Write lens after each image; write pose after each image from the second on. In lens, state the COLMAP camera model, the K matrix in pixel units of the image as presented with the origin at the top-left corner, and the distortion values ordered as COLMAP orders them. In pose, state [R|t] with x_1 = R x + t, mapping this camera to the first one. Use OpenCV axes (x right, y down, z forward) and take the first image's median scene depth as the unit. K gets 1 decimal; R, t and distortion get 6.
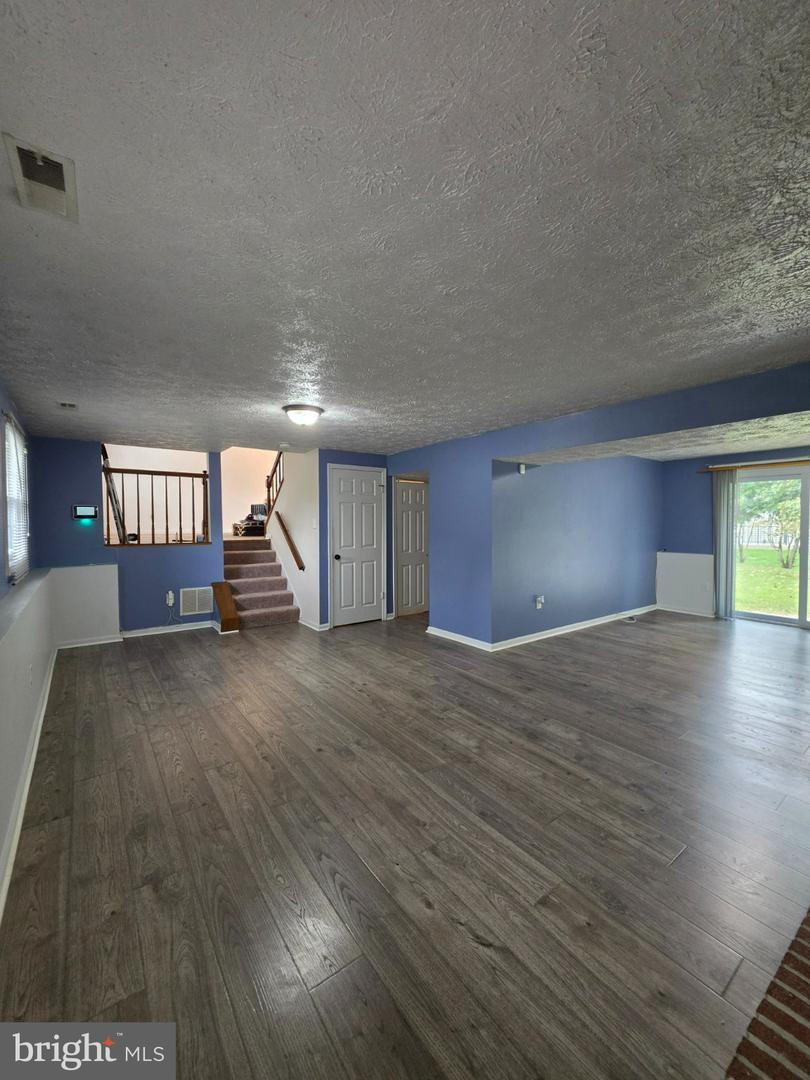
lens RADIAL K [[435.4, 0, 408.4], [0, 435.4, 537.8], [0, 0, 1]] dist [0.000347, -0.000202]
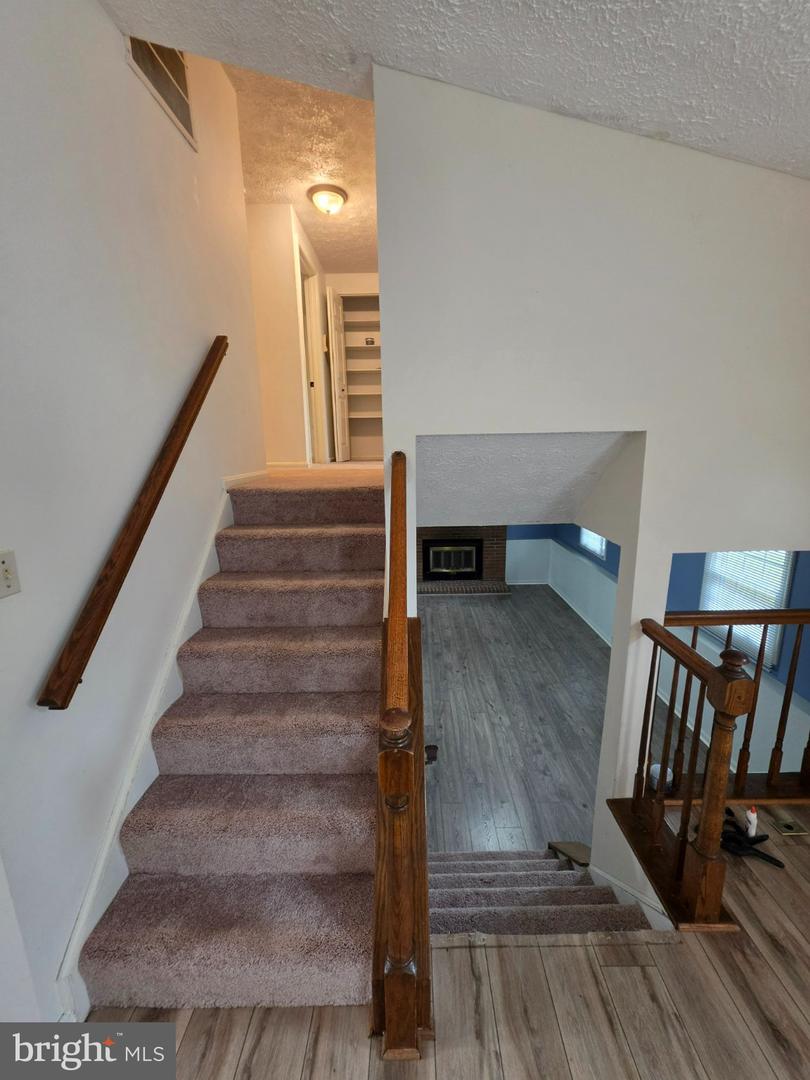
lens RADIAL K [[435.4, 0, 407.8], [0, 435.4, 539.7], [0, 0, 1]] dist [0.000347, -0.000202]
pose [[-0.795795, -0.109284, 0.595624, -0.878537], [0.046734, 0.969565, 0.240333, -0.501864], [-0.603760, 0.219092, -0.766467, 2.368329]]
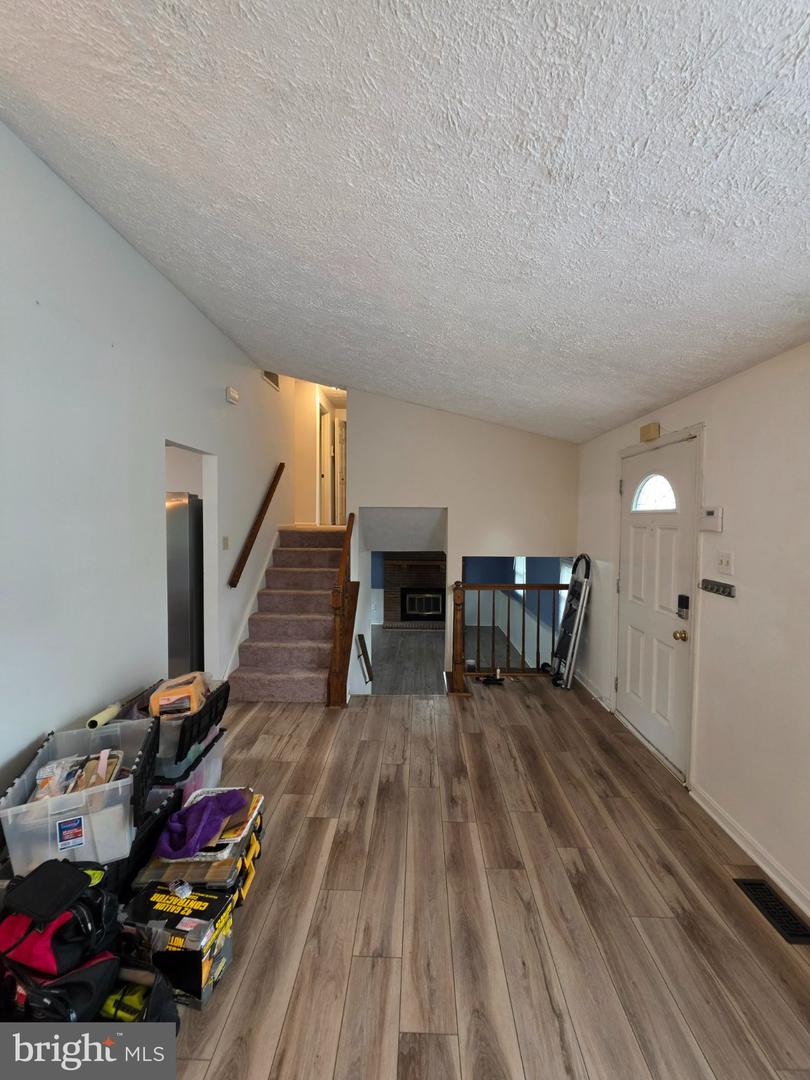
lens RADIAL K [[435.4, 0, 403.6], [0, 435.4, 536.1], [0, 0, 1]] dist [0.000347, -0.000202]
pose [[-0.779238, -0.020451, 0.626394, -1.515240], [0.025162, 0.997641, 0.063872, -0.489814], [-0.626223, 0.065533, -0.776885, 2.900291]]
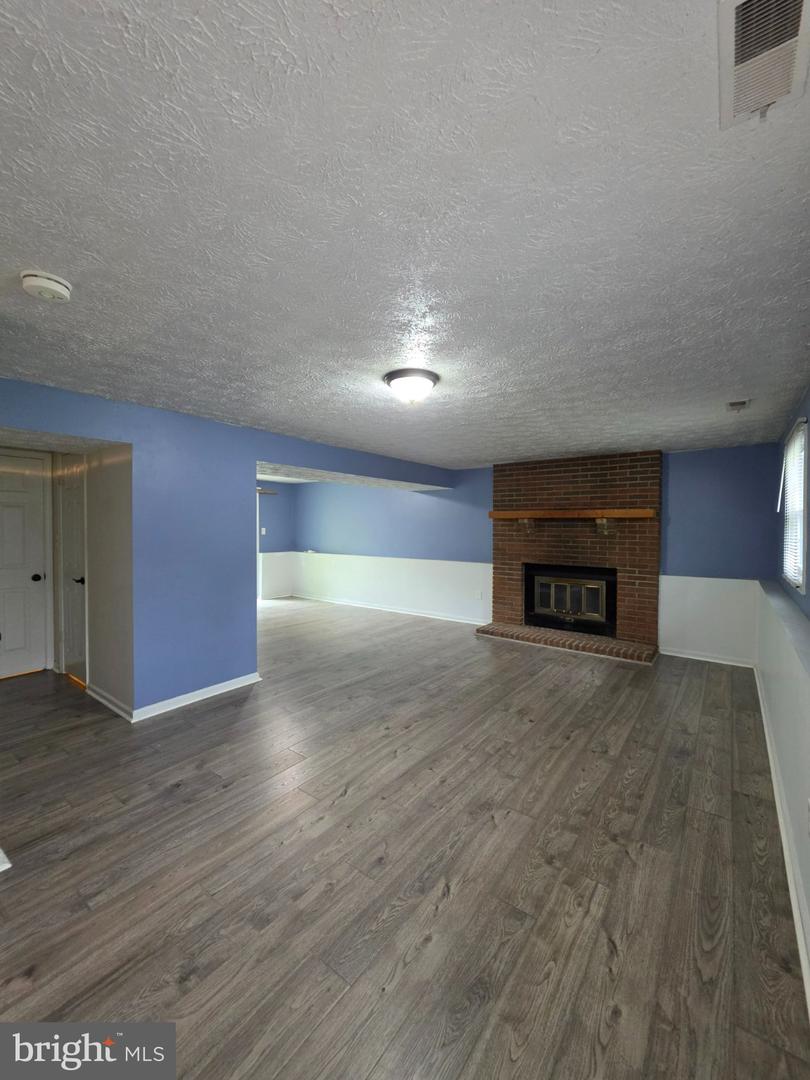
lens RADIAL K [[435.4, 0, 404.5], [0, 435.4, 536.7], [0, 0, 1]] dist [0.000347, -0.000202]
pose [[-0.281707, -0.021849, 0.959252, -1.009888], [0.030049, 0.999049, 0.031580, -0.063912], [-0.959030, 0.037721, -0.280783, 1.328243]]
